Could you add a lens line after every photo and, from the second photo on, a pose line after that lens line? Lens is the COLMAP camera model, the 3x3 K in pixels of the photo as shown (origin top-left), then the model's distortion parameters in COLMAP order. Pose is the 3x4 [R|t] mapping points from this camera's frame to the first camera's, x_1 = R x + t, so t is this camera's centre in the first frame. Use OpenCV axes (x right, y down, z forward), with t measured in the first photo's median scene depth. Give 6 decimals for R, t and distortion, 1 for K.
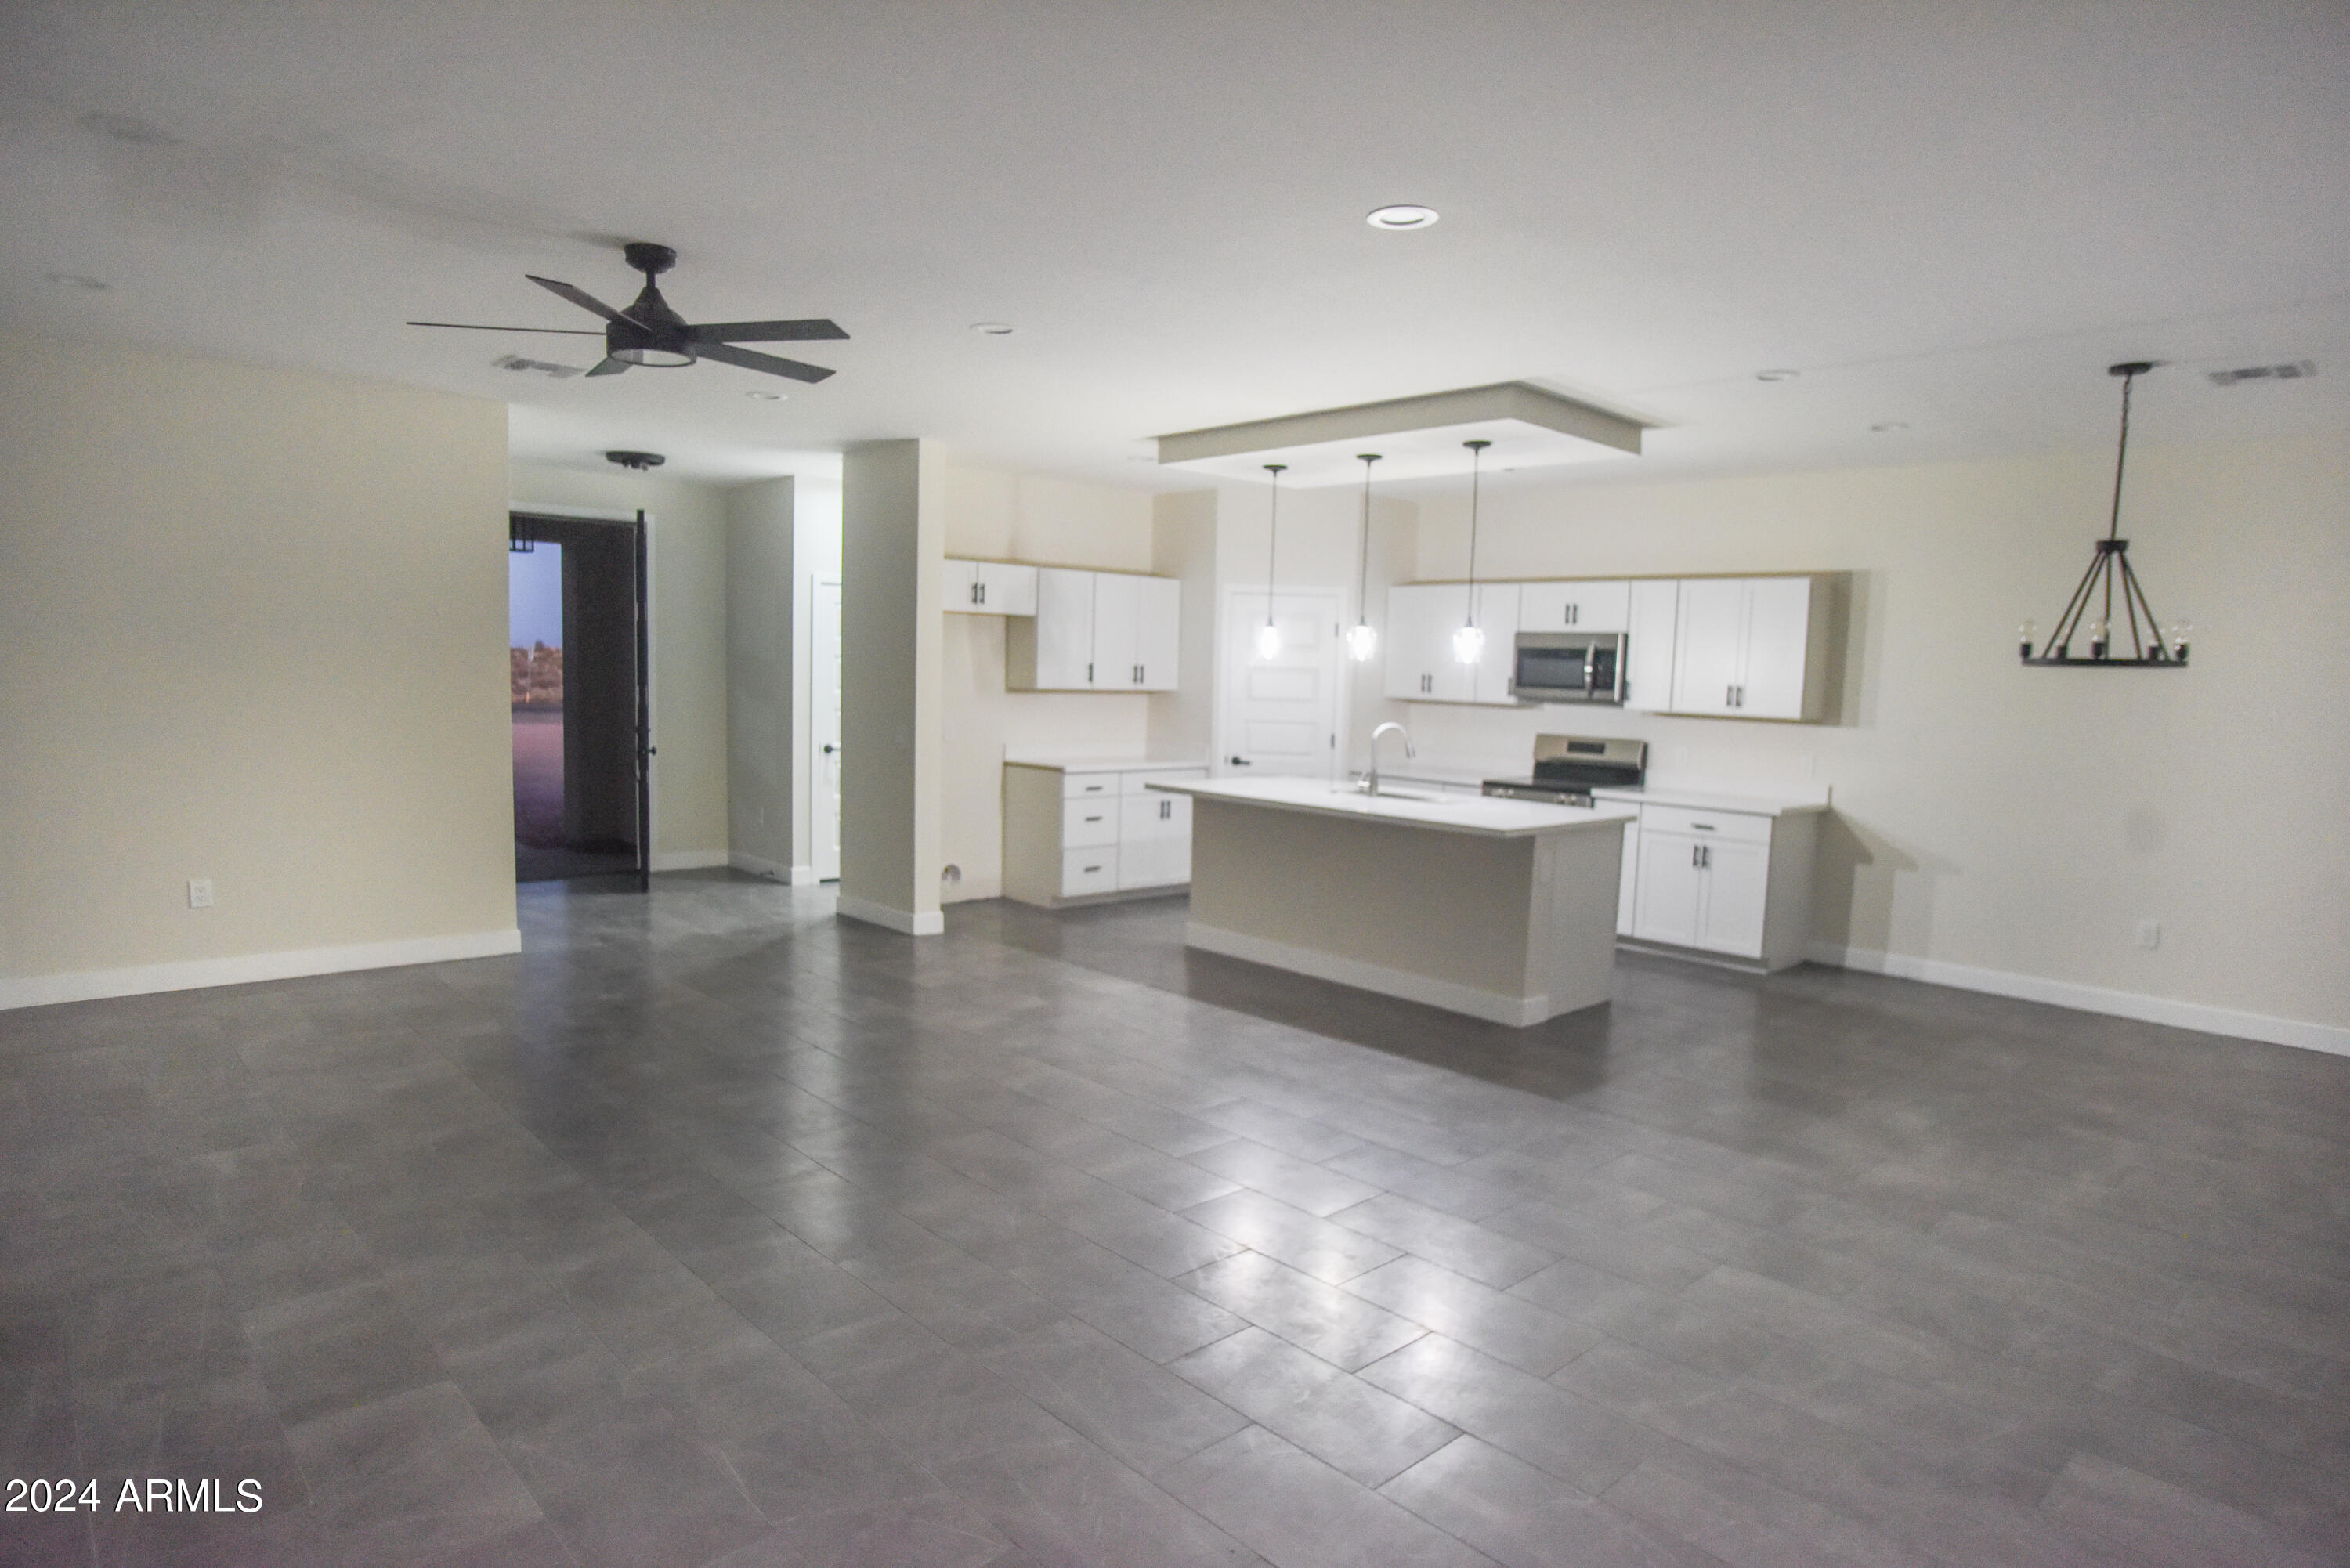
lens RADIAL K [[1337.8, 0, 1175.4], [0, 1337.8, 807.2], [0, 0, 1]] dist [-0.075486, 0.050569]
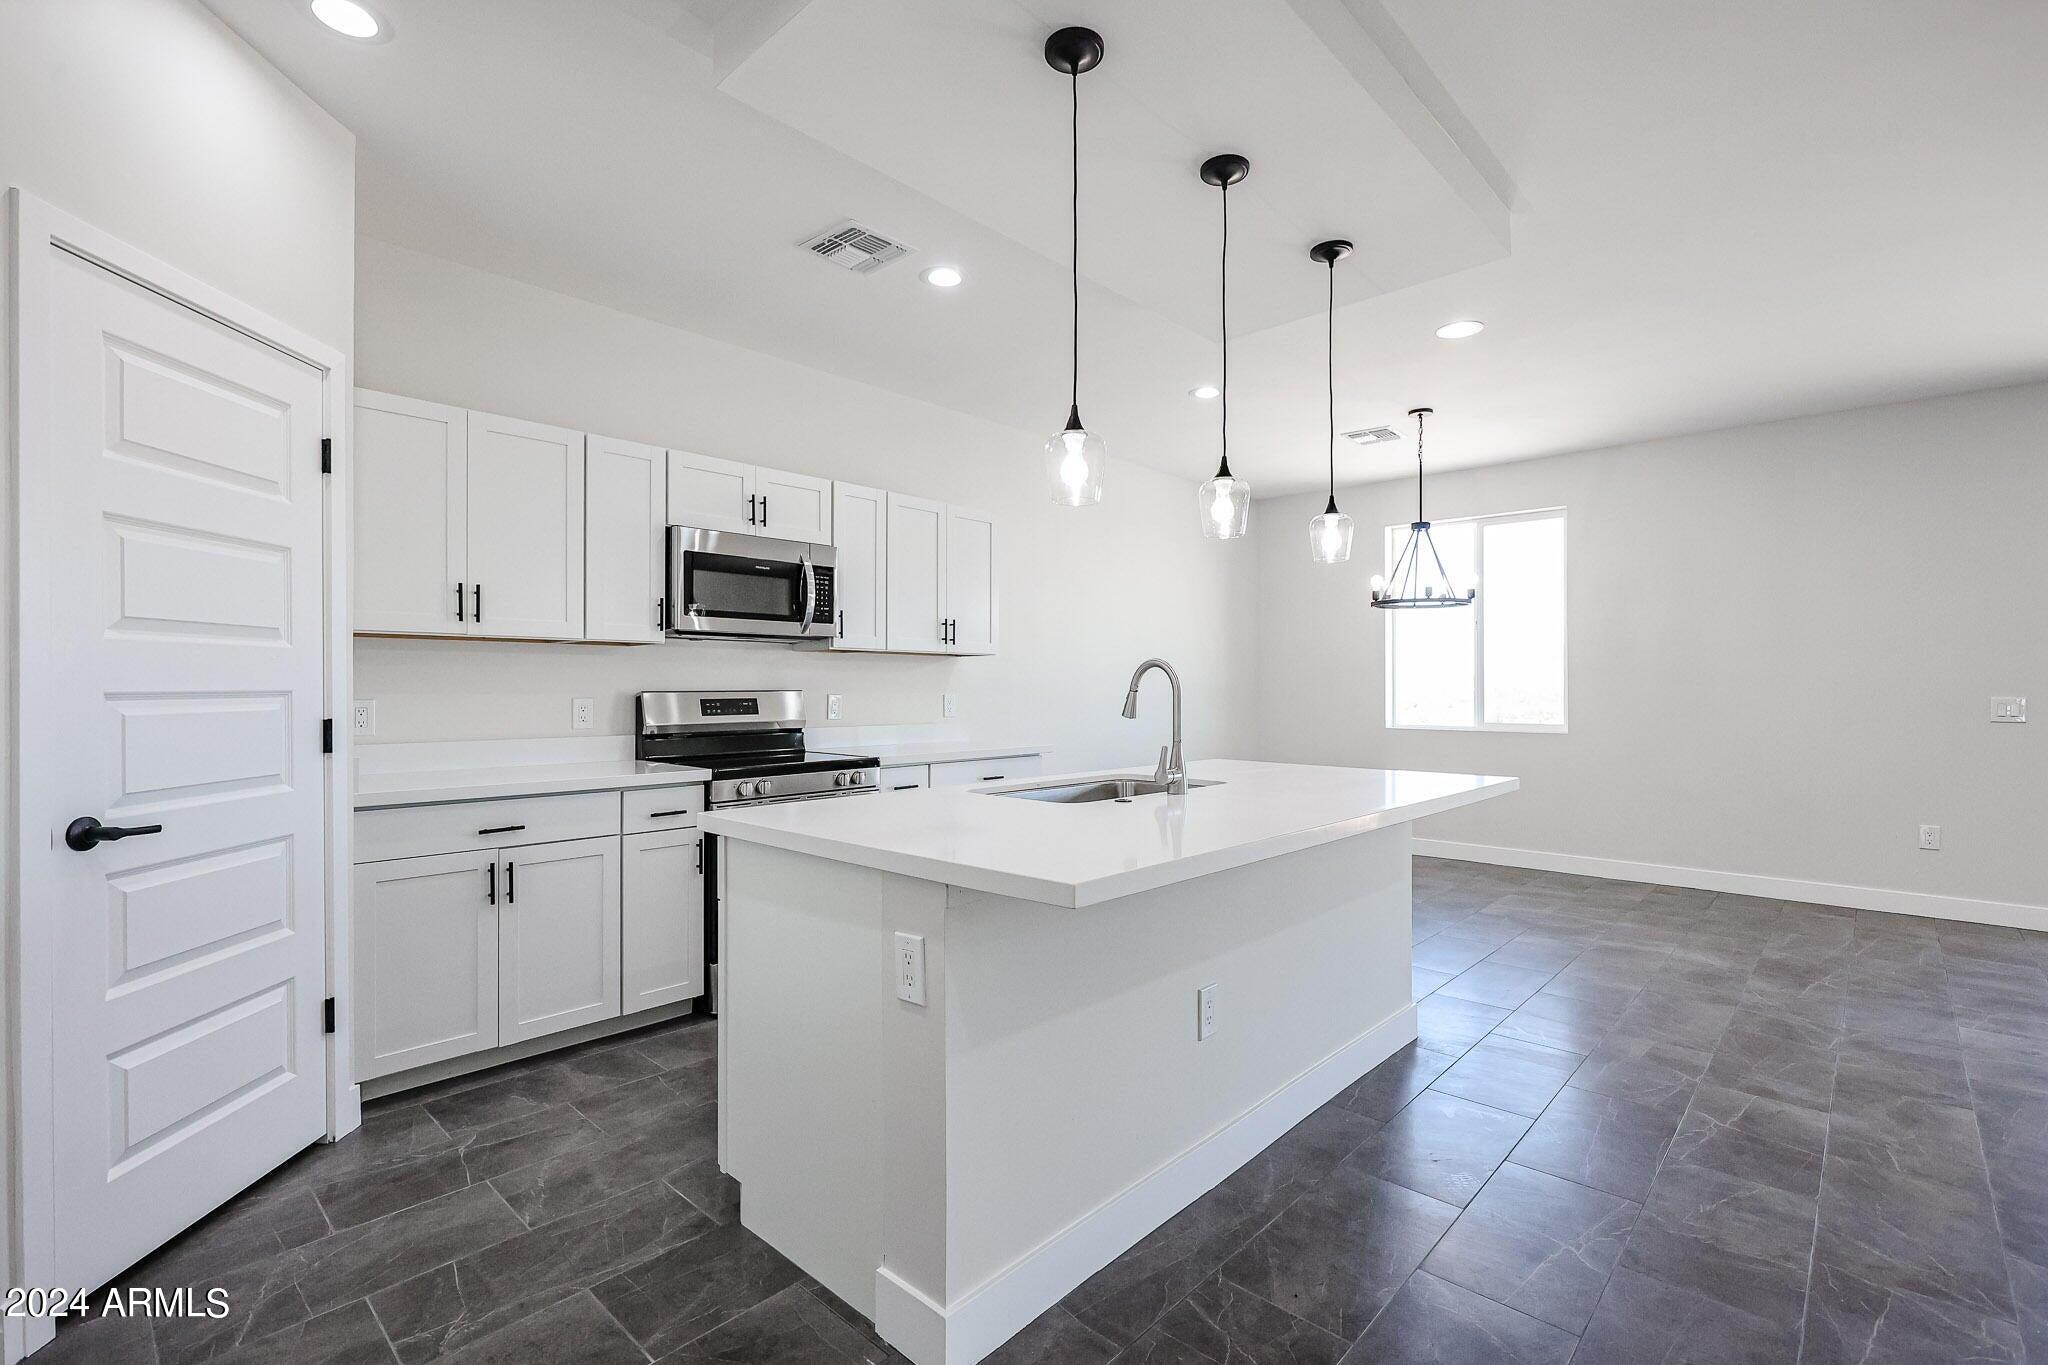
lens RADIAL K [[918.1, 0, 1024.0], [0, 918.1, 682.5], [0, 0, 1]] dist [0.020204, -0.000311]
pose [[-0.071222, -0.028337, 0.997058, -0.186446], [0.096595, 0.994702, 0.035170, -0.061184], [-0.992772, 0.098815, -0.068108, 0.906464]]
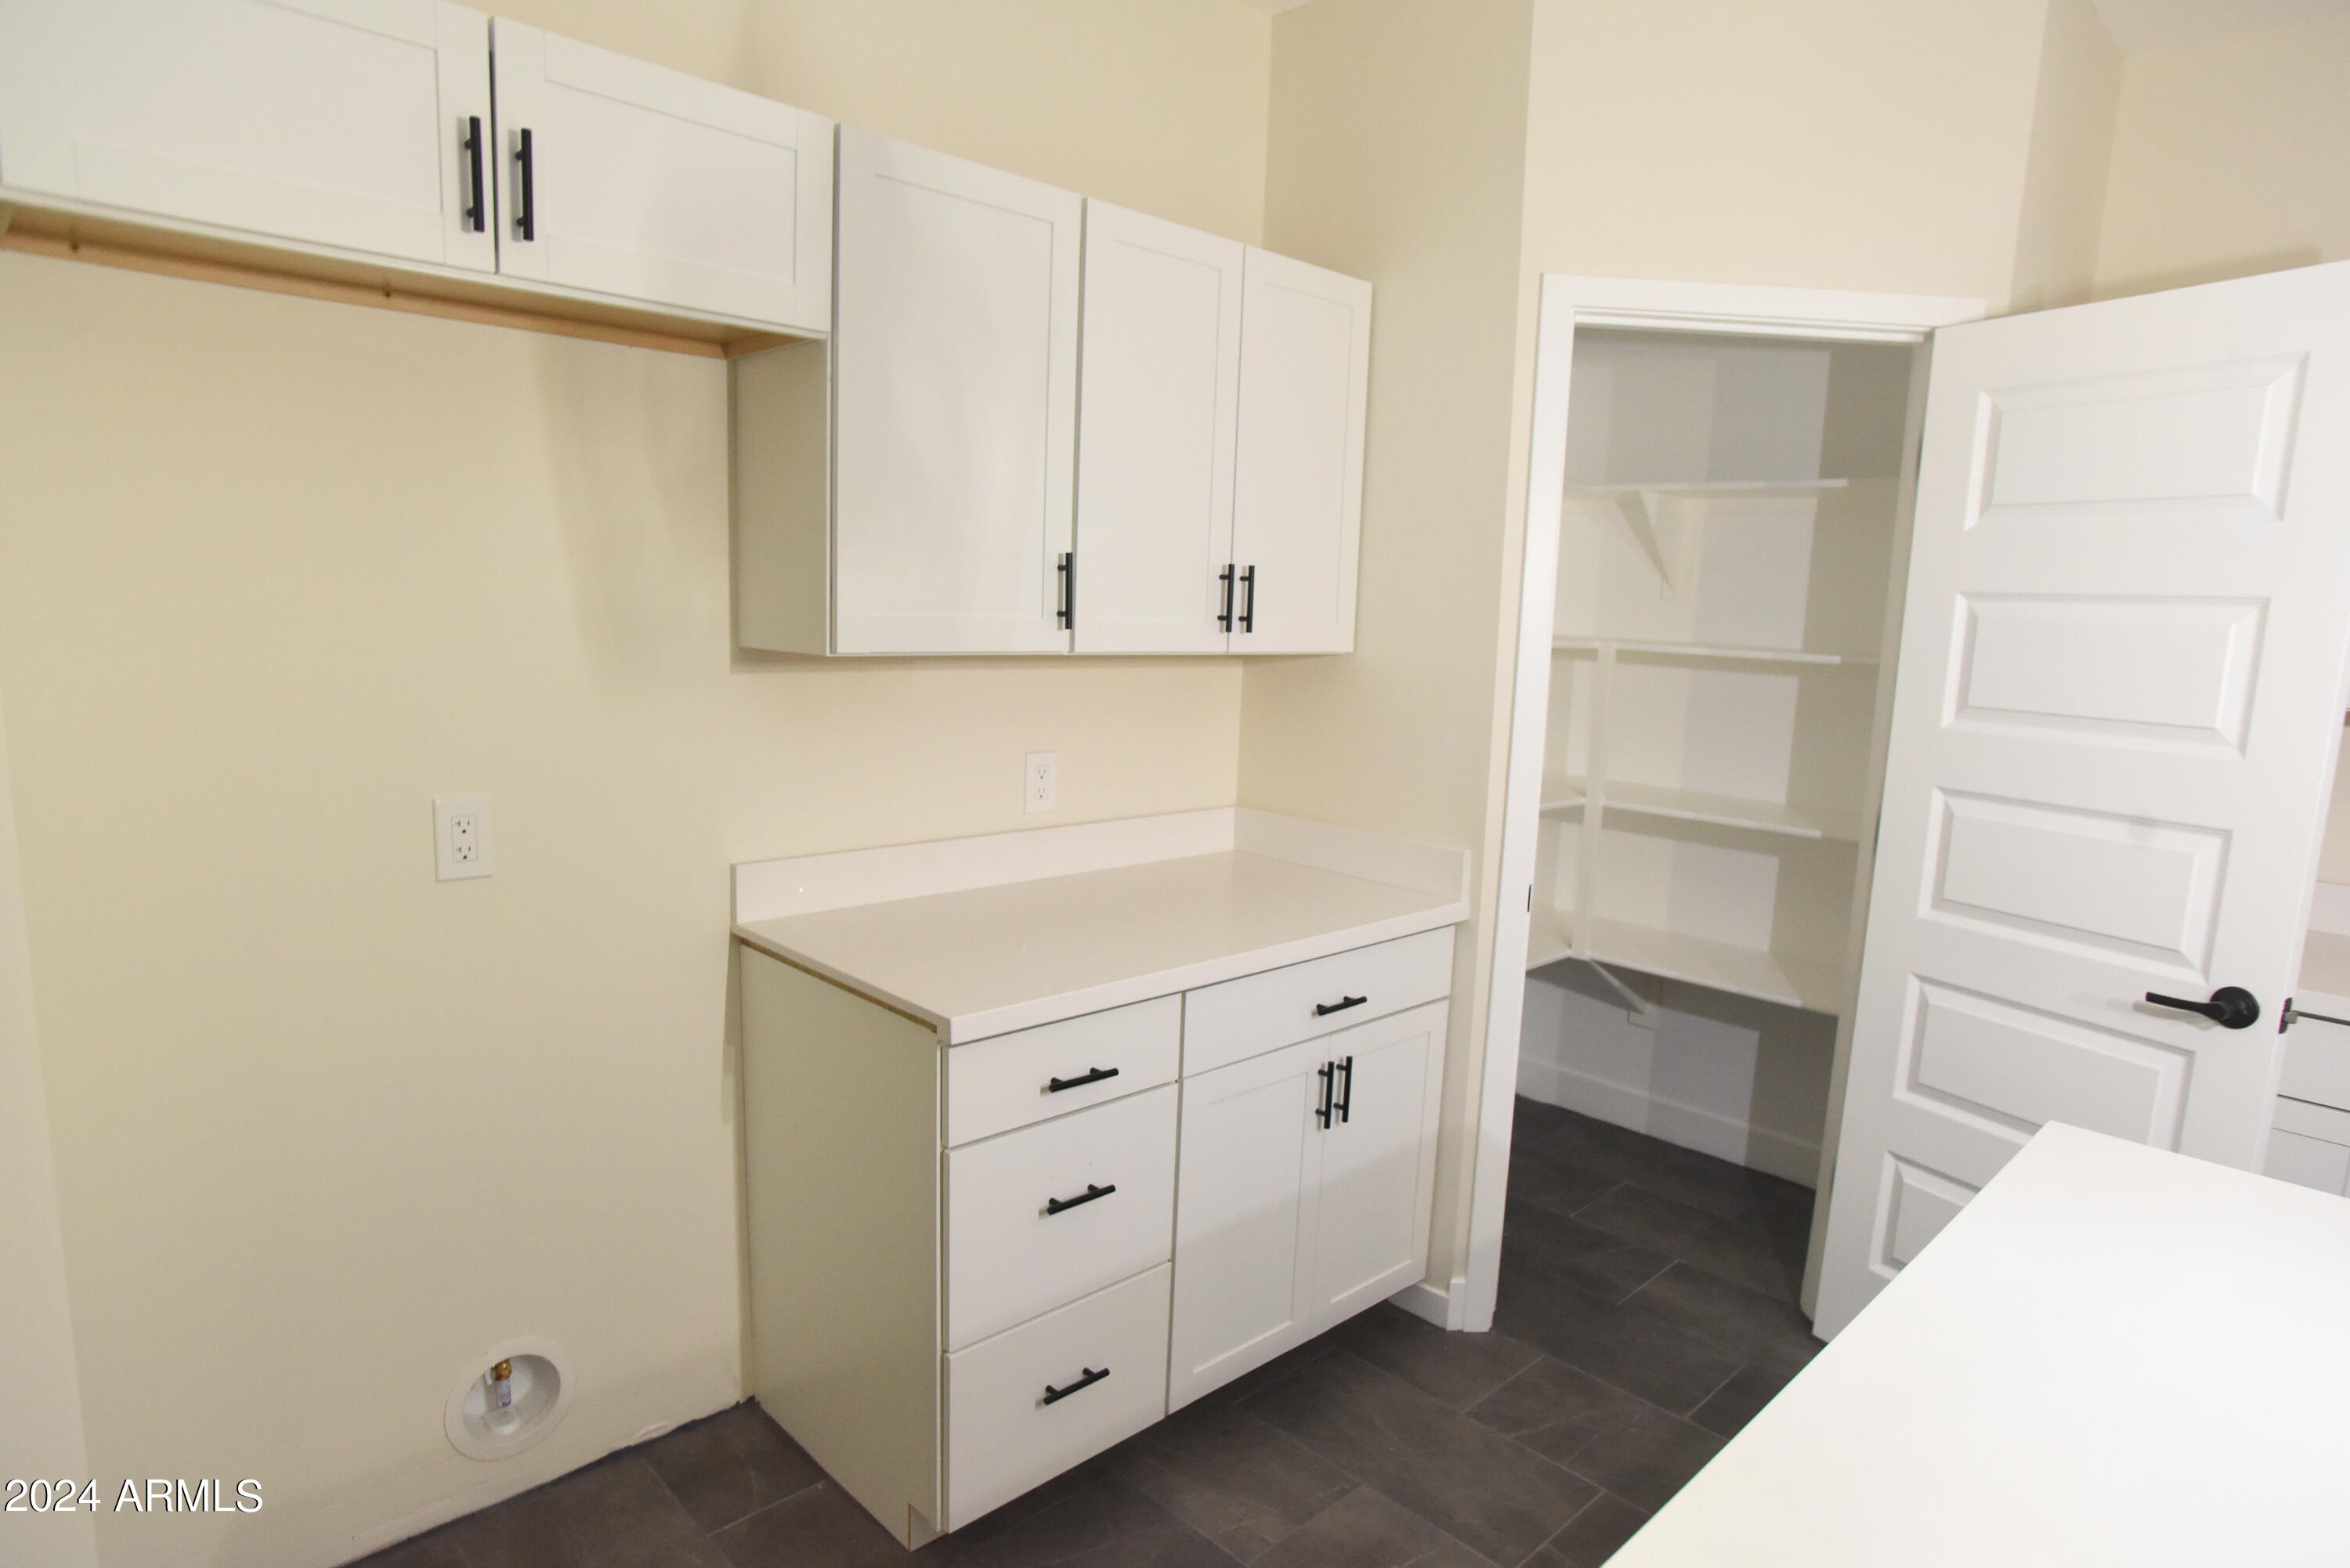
lens RADIAL K [[1337.8, 0, 1175.4], [0, 1337.8, 807.2], [0, 0, 1]] dist [-0.075486, 0.050569]
pose [[0.999613, 0.005172, 0.027324, -0.053229], [-0.006756, 0.998282, 0.058208, -0.079895], [-0.026976, -0.058370, 0.997931, 0.799551]]
